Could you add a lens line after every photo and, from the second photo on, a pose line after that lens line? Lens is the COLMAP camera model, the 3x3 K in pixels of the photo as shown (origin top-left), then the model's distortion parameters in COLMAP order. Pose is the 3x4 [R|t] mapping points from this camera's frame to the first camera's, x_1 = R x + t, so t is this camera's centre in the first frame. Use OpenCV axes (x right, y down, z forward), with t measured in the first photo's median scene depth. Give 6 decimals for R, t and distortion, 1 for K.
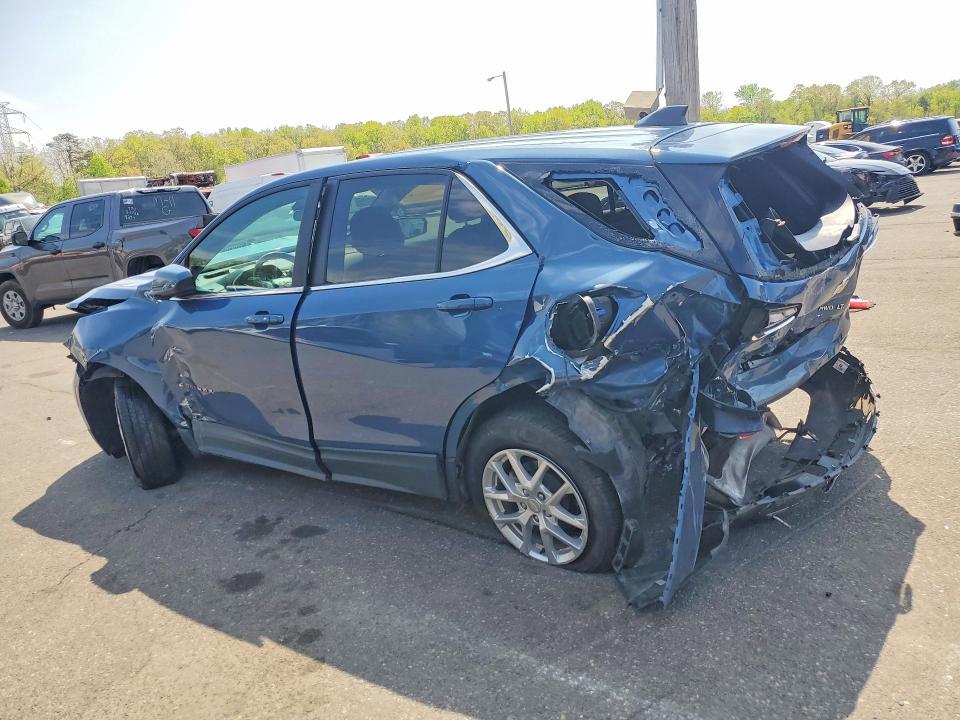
lens RADIAL K [[799.5, 0, 514.6], [0, 799.5, 358.4], [0, 0, 1]] dist [0.003028, 0.005818]
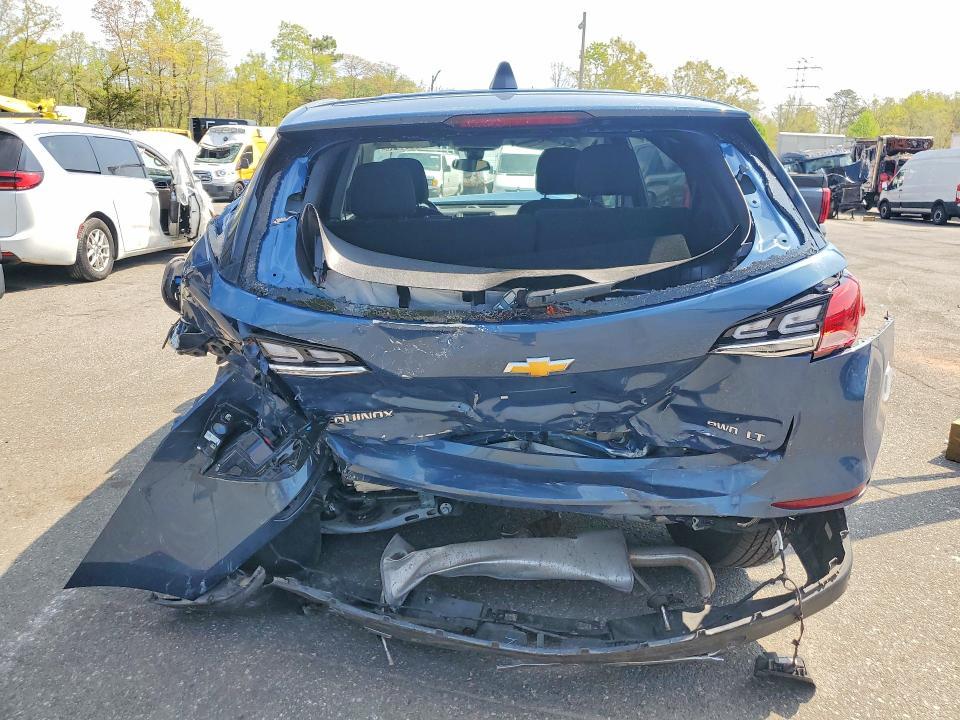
lens RADIAL K [[799.5, 0, 514.6], [0, 799.5, 358.4], [0, 0, 1]] dist [0.003028, 0.005818]
pose [[0.555727, 0.309854, -0.771465, 0.238752], [-0.273644, 0.944417, 0.182198, -0.056140], [0.785039, 0.109854, 0.609628, 0.171048]]
